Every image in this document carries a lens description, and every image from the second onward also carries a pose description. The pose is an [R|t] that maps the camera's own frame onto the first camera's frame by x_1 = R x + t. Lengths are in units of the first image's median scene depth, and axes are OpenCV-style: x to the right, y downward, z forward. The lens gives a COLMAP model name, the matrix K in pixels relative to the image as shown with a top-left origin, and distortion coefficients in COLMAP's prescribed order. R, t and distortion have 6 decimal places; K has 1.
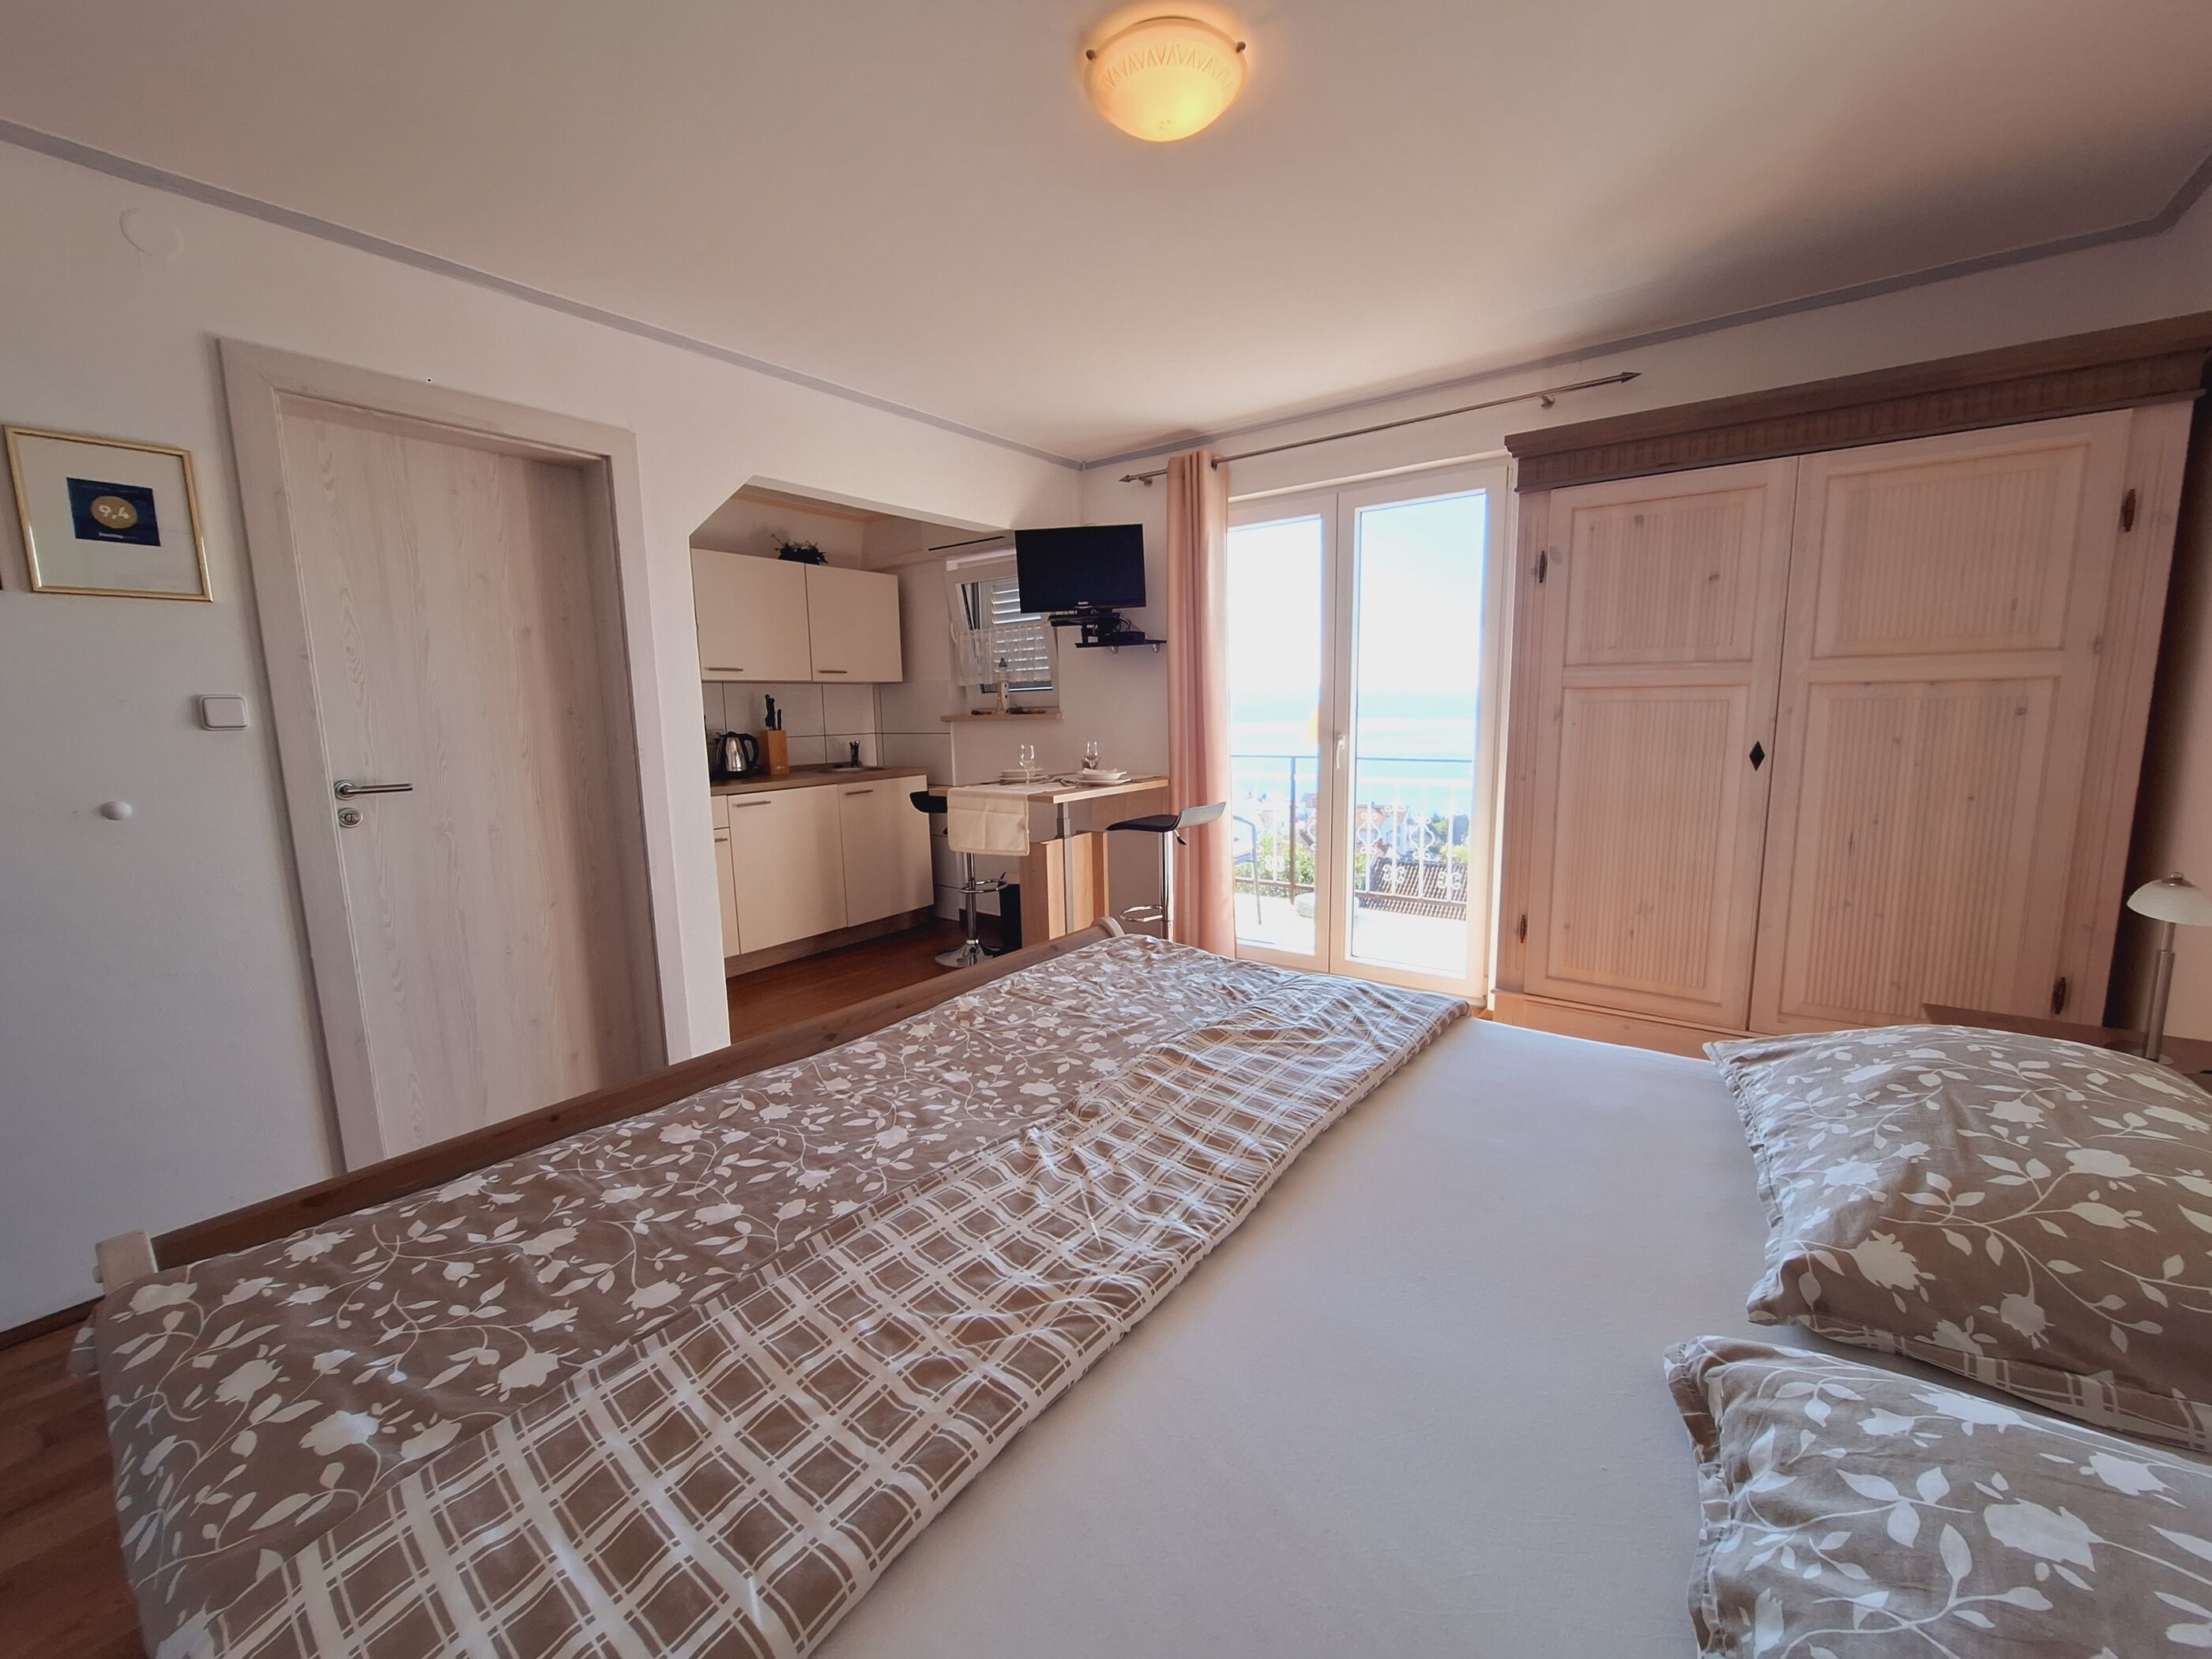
lens RADIAL K [[878.1, 0, 1109.7], [0, 878.1, 830.7], [0, 0, 1]] dist [-0.004040, -0.000599]
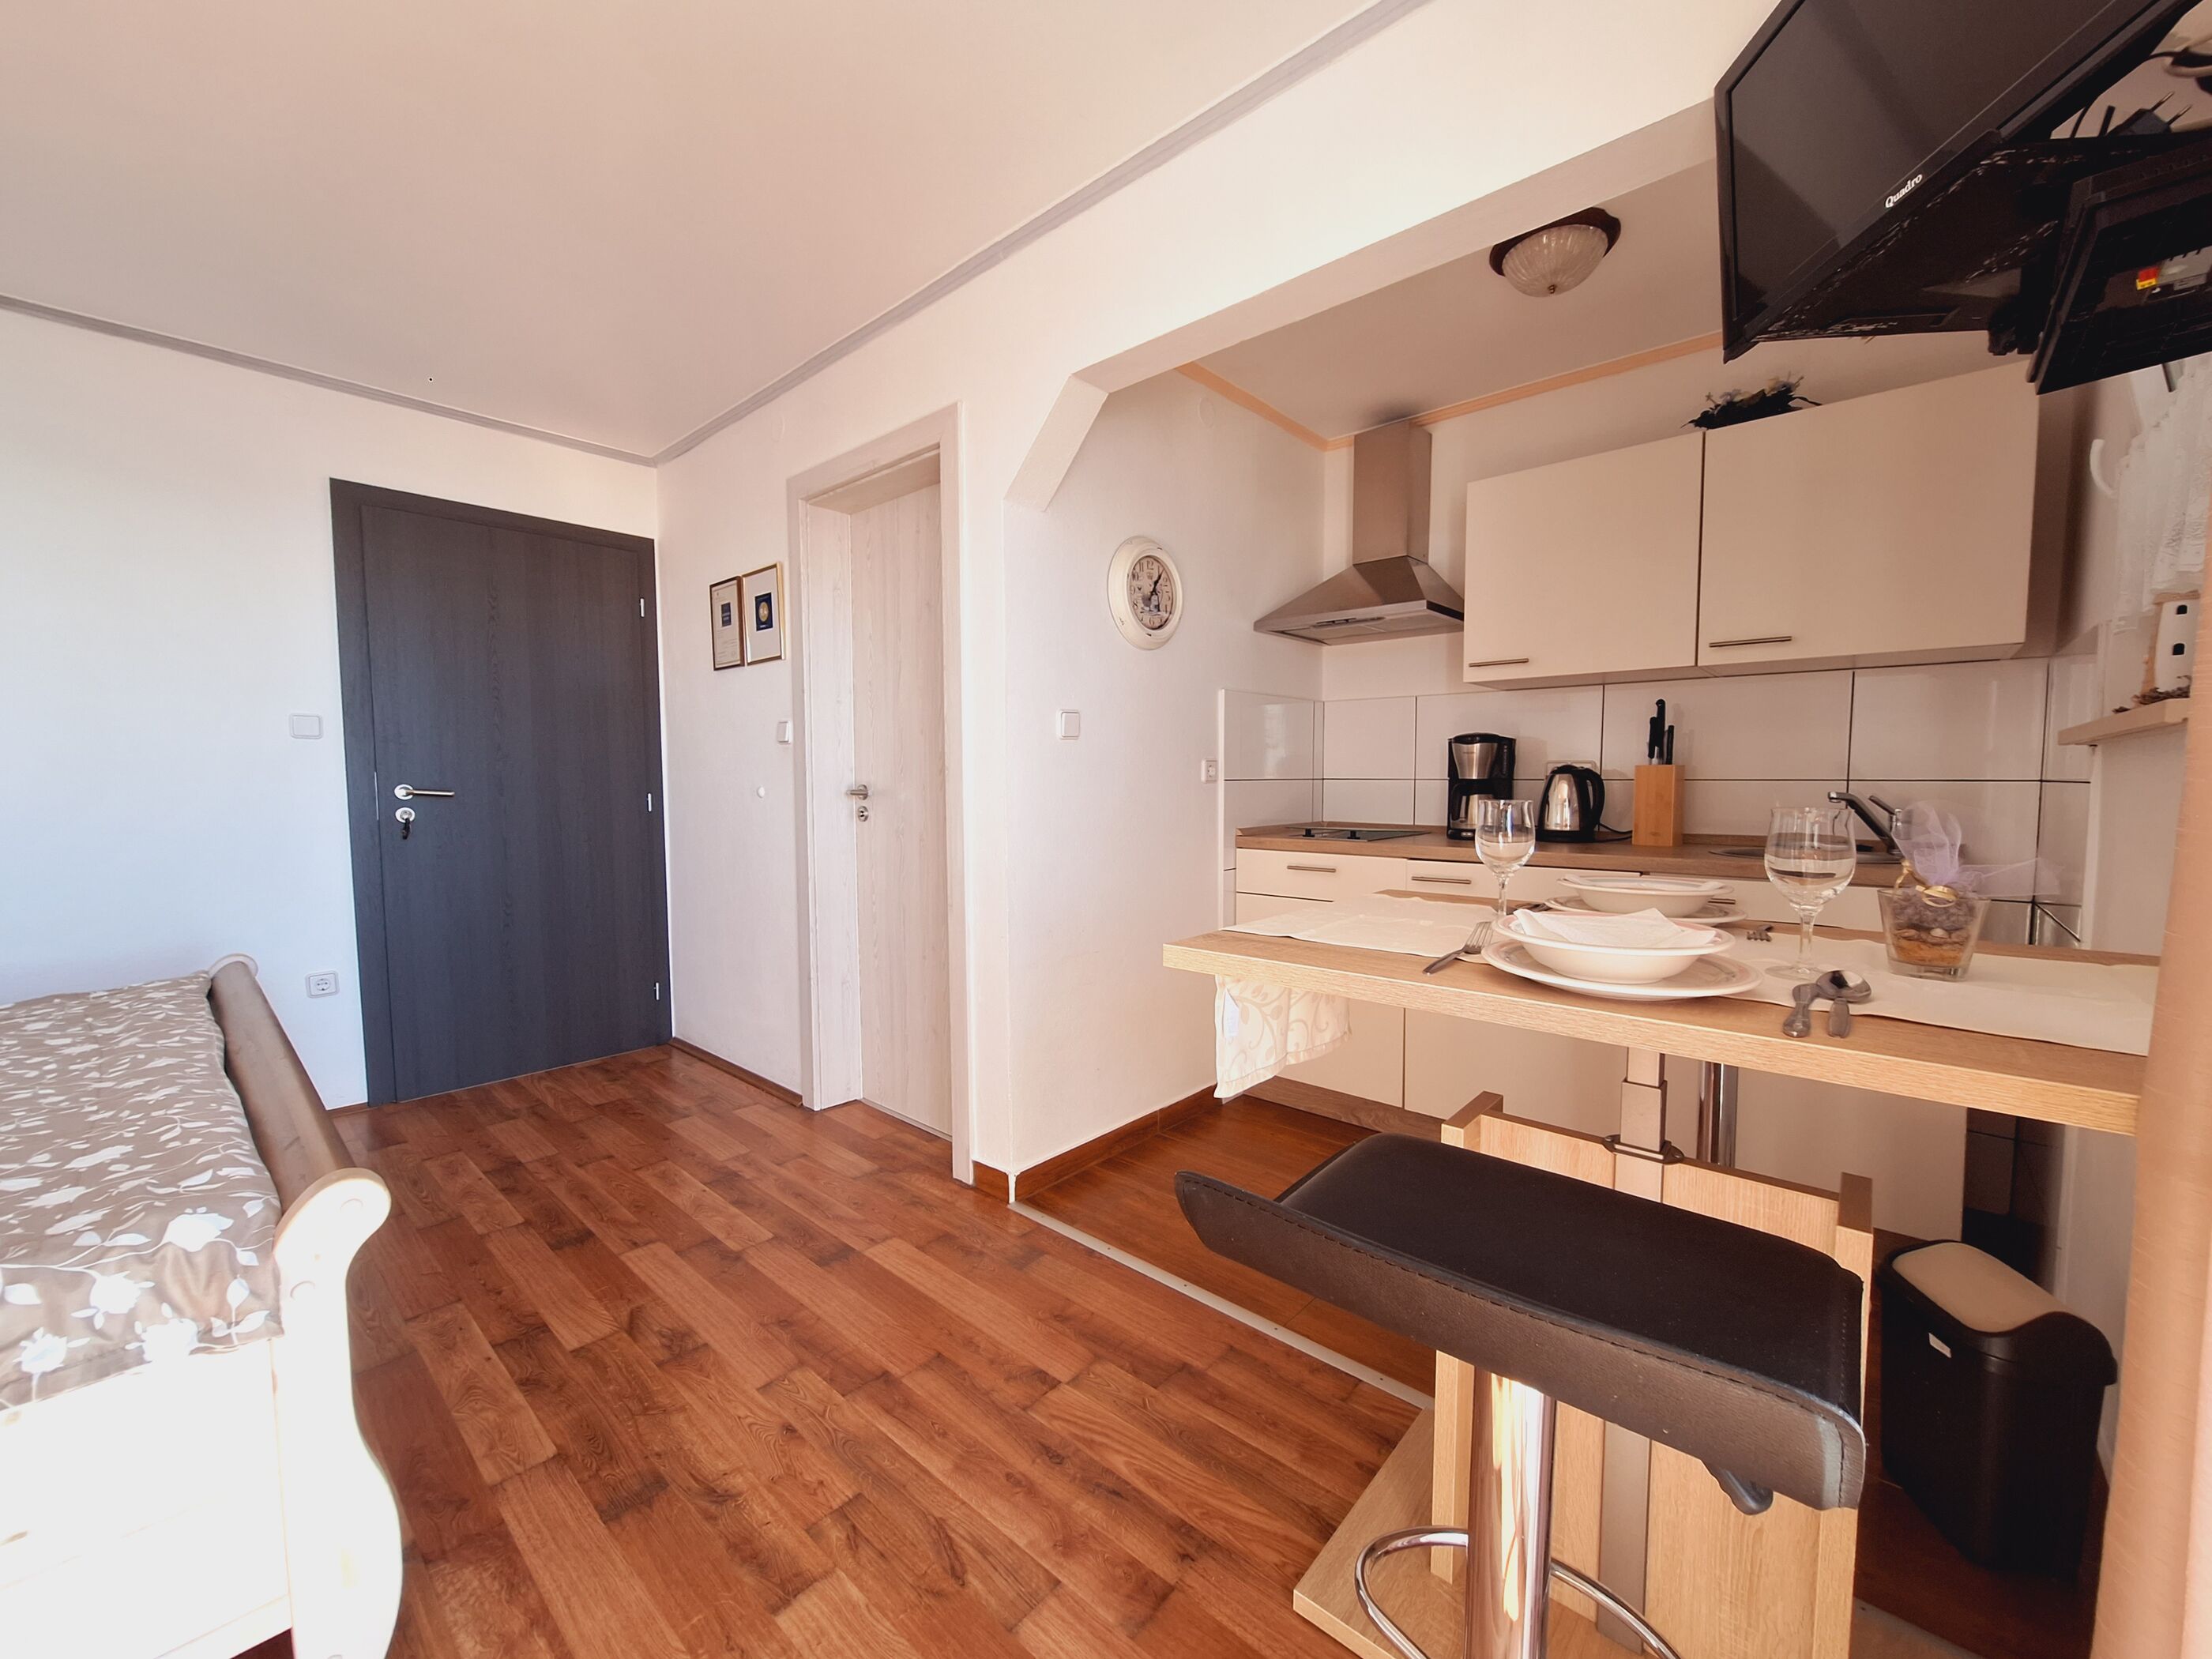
lens RADIAL K [[878.1, 0, 1117.2], [0, 878.1, 831.2], [0, 0, 1]] dist [-0.004040, -0.000599]
pose [[-0.085876, 0.081102, -0.992999, 0.383327], [-0.137325, 0.986205, 0.092423, -0.159282], [0.986796, 0.144300, -0.073554, 1.460966]]
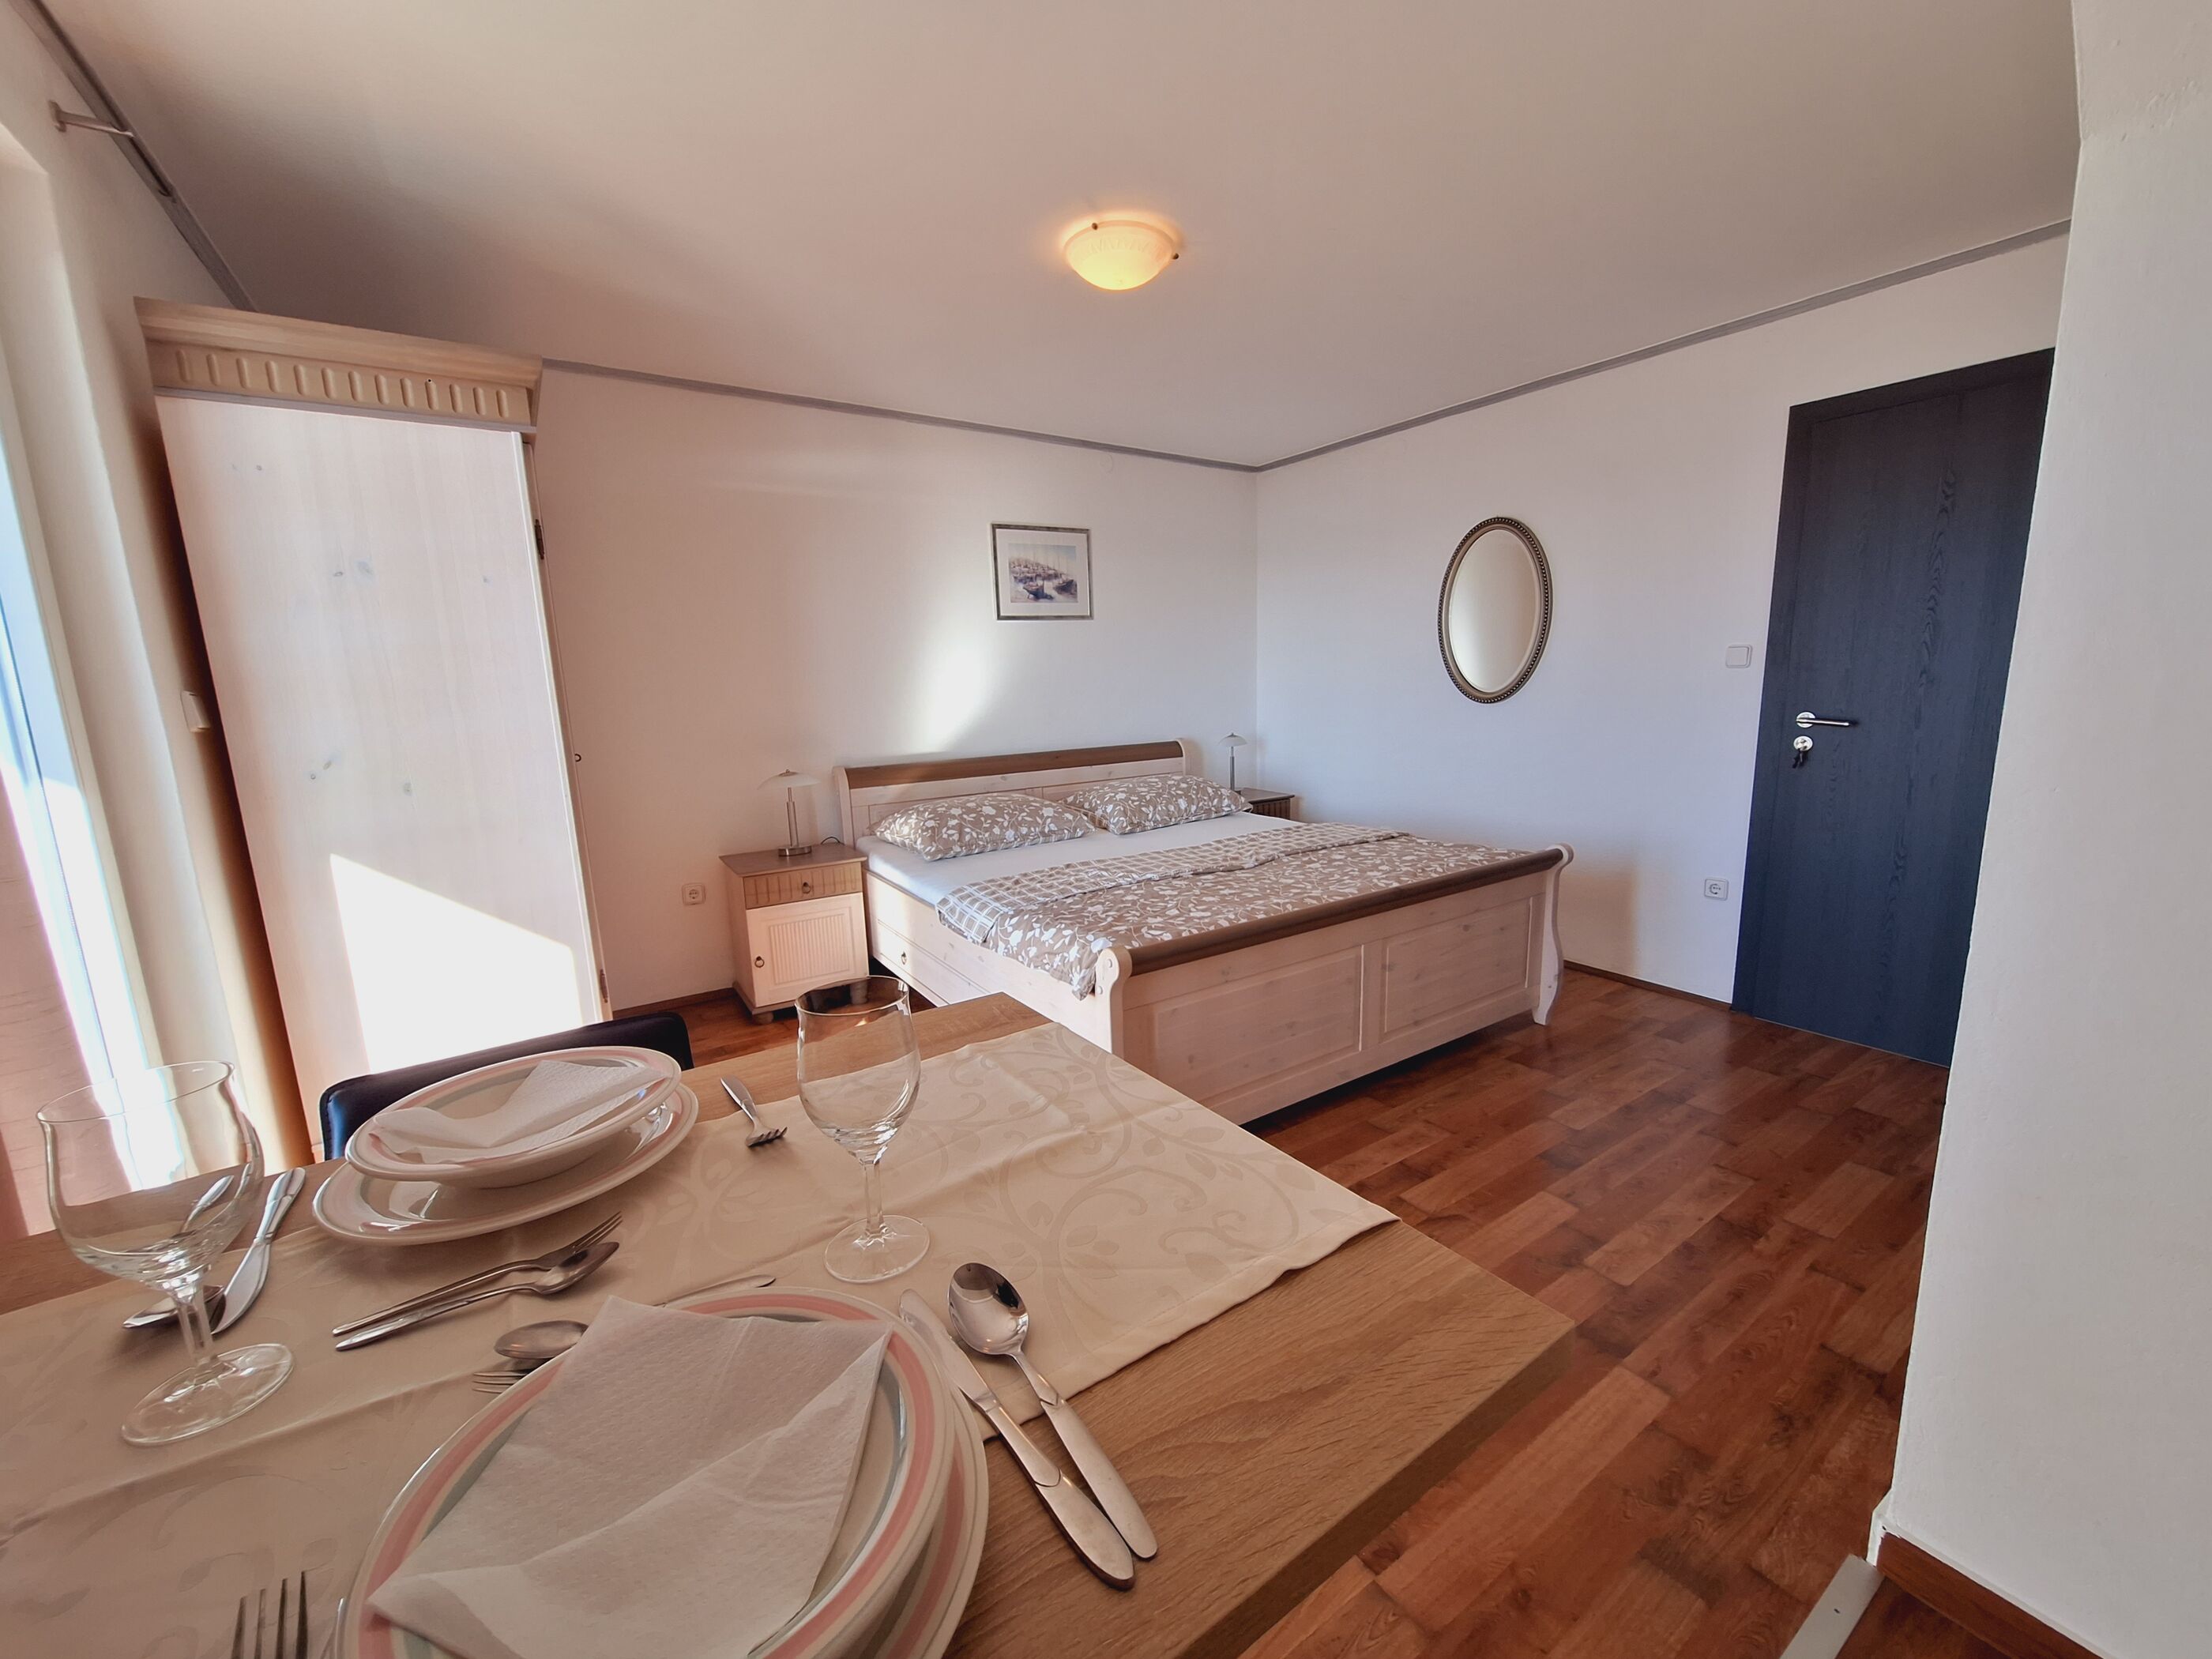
lens RADIAL K [[878.1, 0, 1113.1], [0, 878.1, 831.6], [0, 0, 1]] dist [-0.004040, -0.000599]
pose [[-0.941705, -0.013560, 0.336167, -0.300634], [0.092891, 0.949868, 0.298532, -0.270195], [-0.323362, 0.312356, -0.893236, 1.825074]]
